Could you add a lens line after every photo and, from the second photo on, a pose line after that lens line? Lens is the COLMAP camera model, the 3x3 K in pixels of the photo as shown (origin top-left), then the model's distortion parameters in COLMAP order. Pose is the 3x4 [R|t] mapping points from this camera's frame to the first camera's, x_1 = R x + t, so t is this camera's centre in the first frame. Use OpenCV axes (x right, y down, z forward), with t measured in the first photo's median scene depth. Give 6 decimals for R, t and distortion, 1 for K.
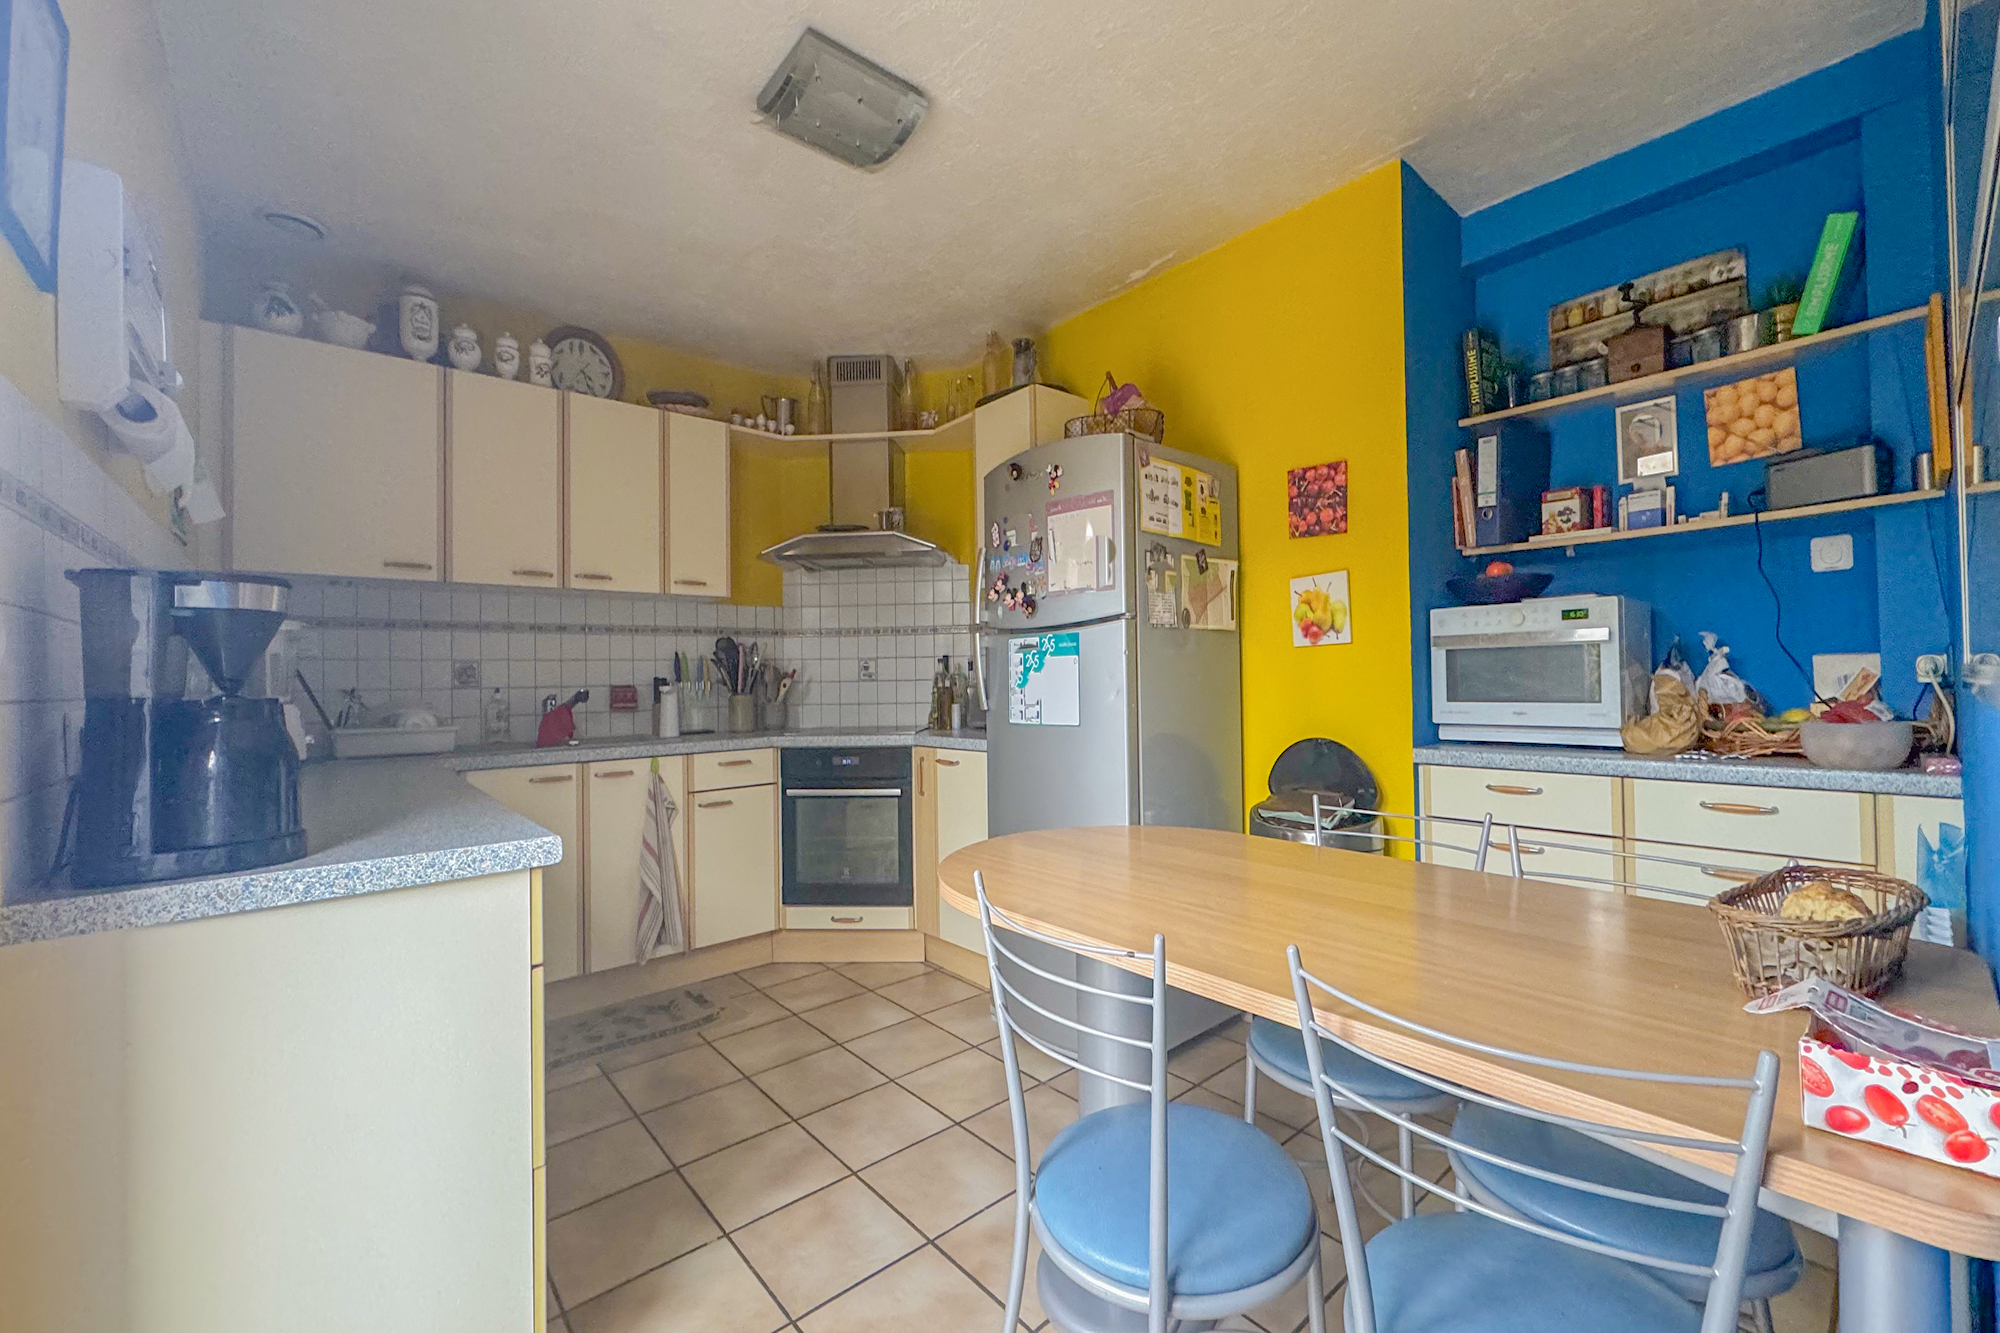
lens RADIAL K [[790.9, 0, 975.3], [0, 790.9, 668.4], [0, 0, 1]] dist [-0.001144, -0.000138]
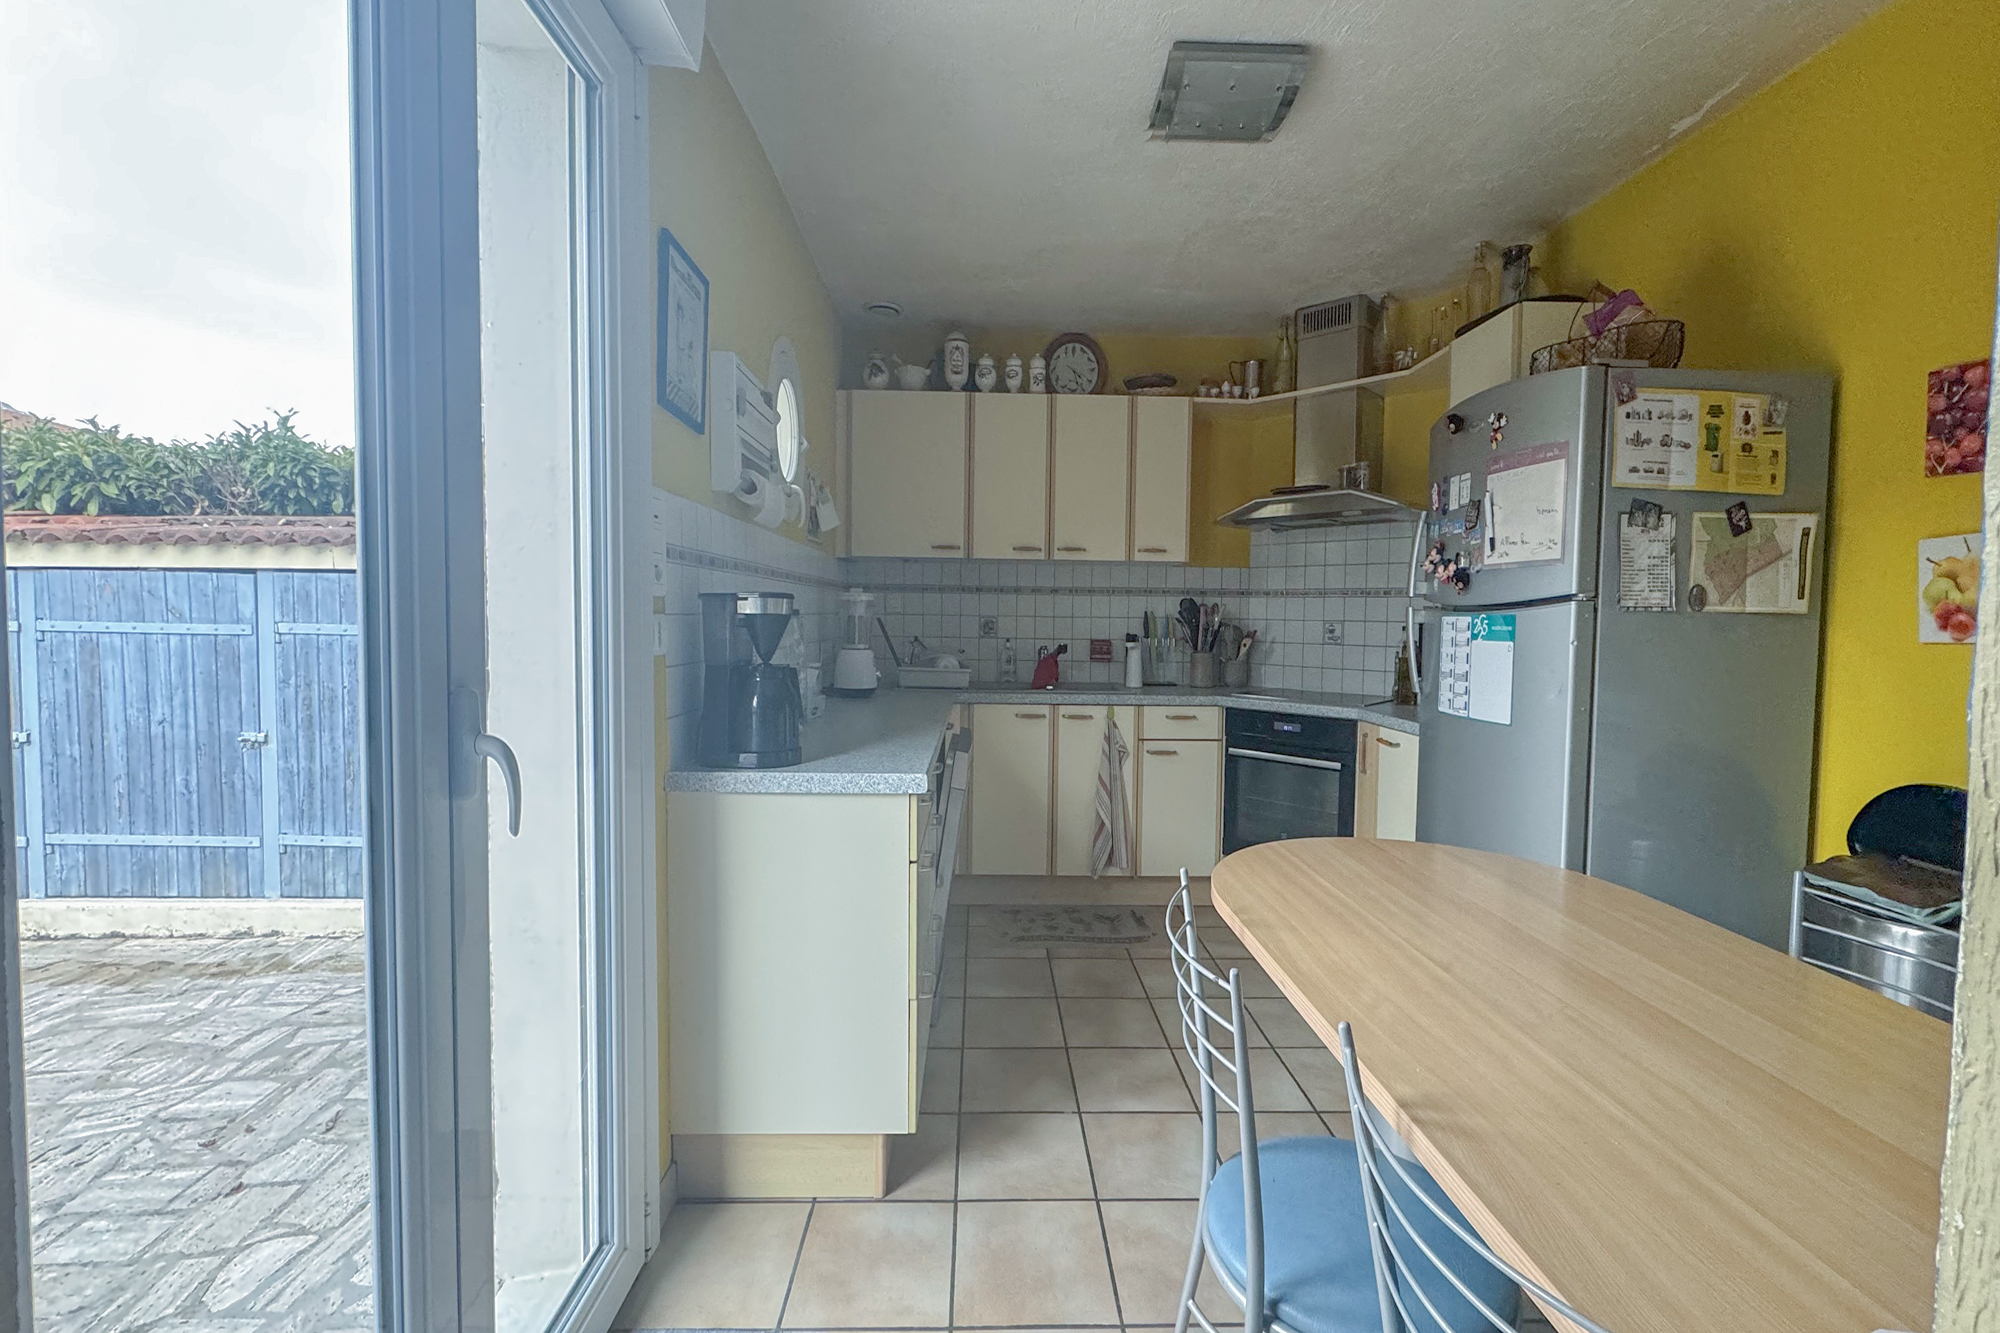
lens RADIAL K [[793.7, 0, 1000.5], [0, 793.7, 646.5], [0, 0, 1]] dist [-0.001624, -0.000113]
pose [[0.775003, 0.054818, -0.629576, 0.204501], [-0.017457, 0.997708, 0.065381, -0.048966], [0.631717, -0.039680, 0.774183, 0.004347]]
